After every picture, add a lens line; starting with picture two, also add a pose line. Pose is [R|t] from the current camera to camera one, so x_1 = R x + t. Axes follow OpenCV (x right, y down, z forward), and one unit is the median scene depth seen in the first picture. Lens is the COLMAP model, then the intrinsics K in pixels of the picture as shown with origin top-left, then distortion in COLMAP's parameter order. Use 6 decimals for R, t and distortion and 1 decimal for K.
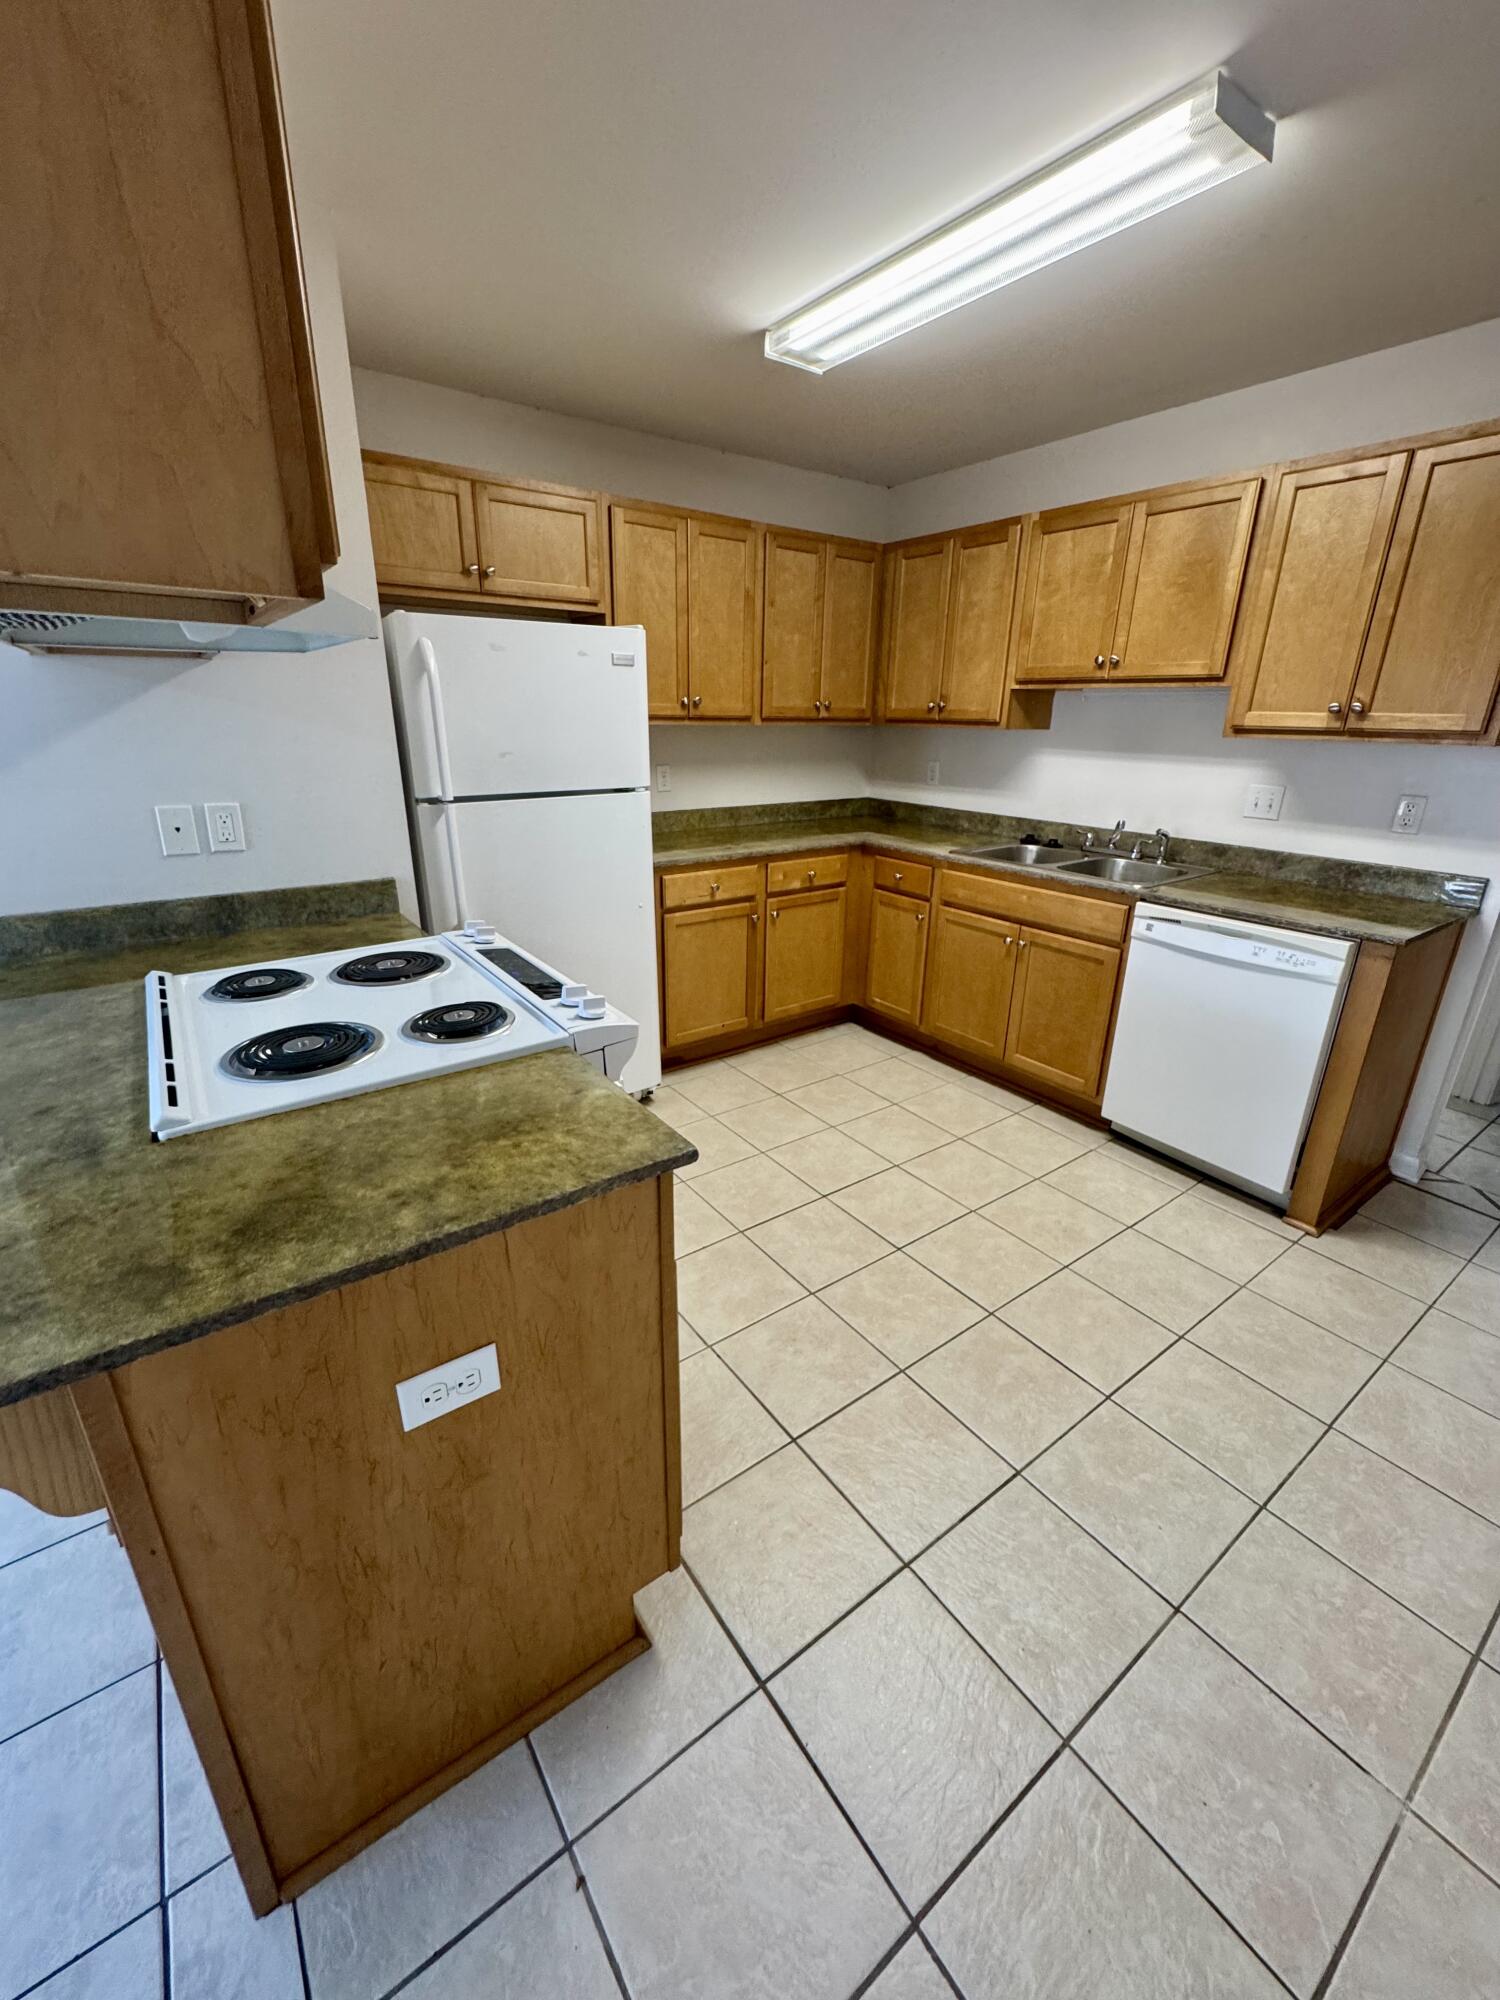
lens RADIAL K [[800.5, 0, 750.6], [0, 800.5, 999.2], [0, 0, 1]] dist [-0.004297, 0.000842]
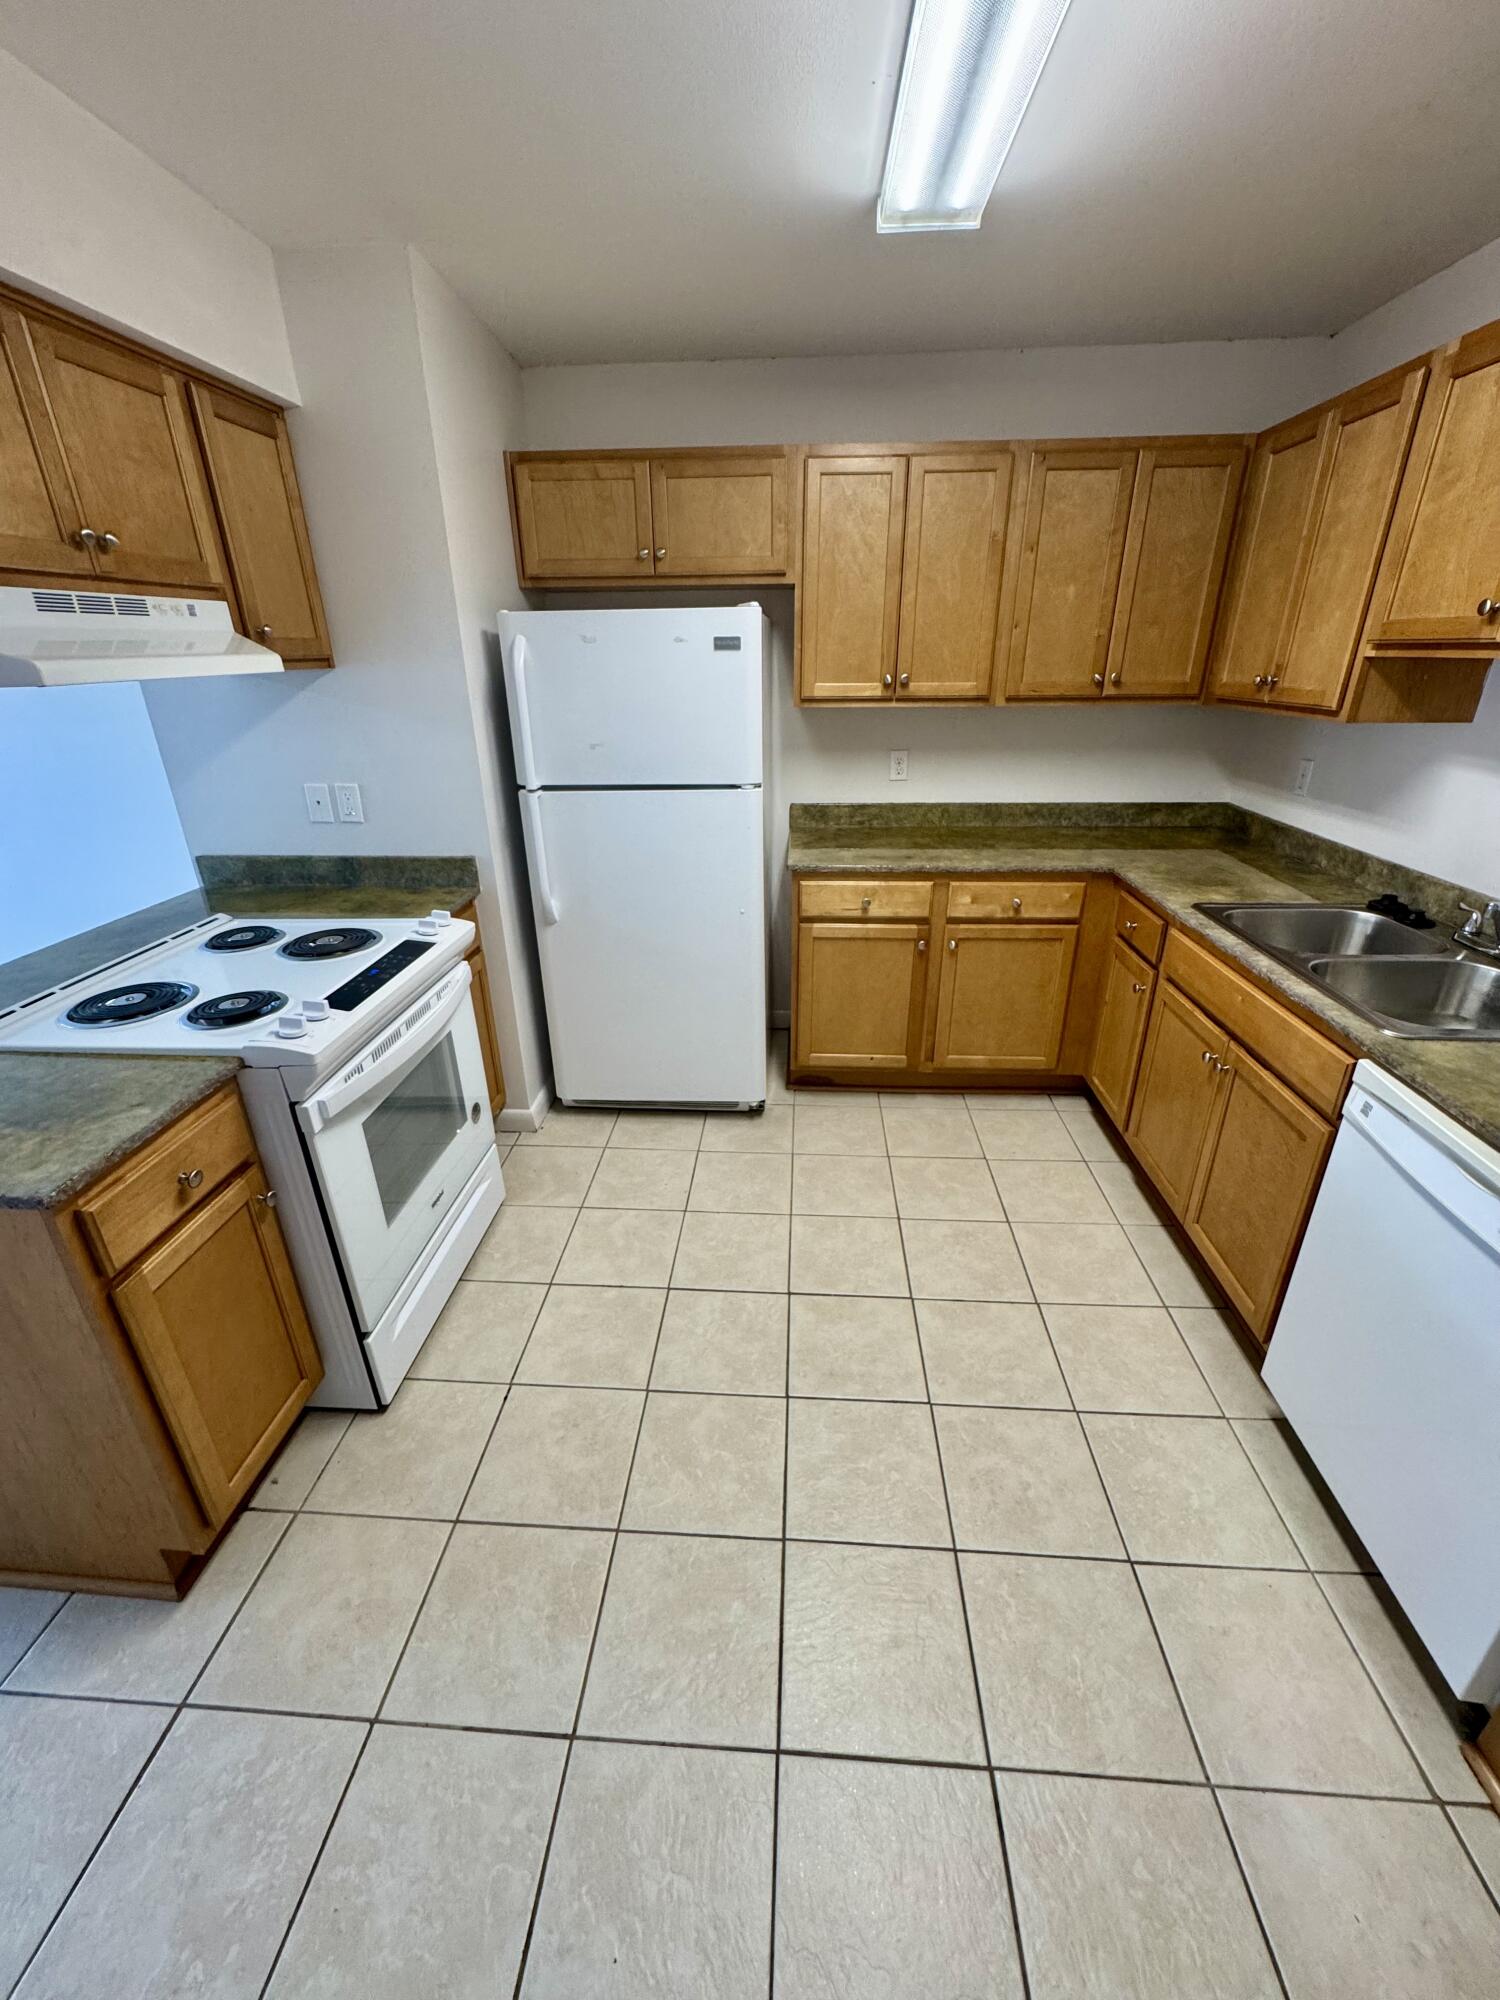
lens RADIAL K [[800.5, 0, 750.0], [0, 800.5, 998.9], [0, 0, 1]] dist [-0.004297, 0.000842]
pose [[0.769528, 0.232986, -0.594596, 0.388731], [-0.195898, 0.972306, 0.127456, -0.121920], [0.607825, 0.018399, 0.793858, 0.241540]]
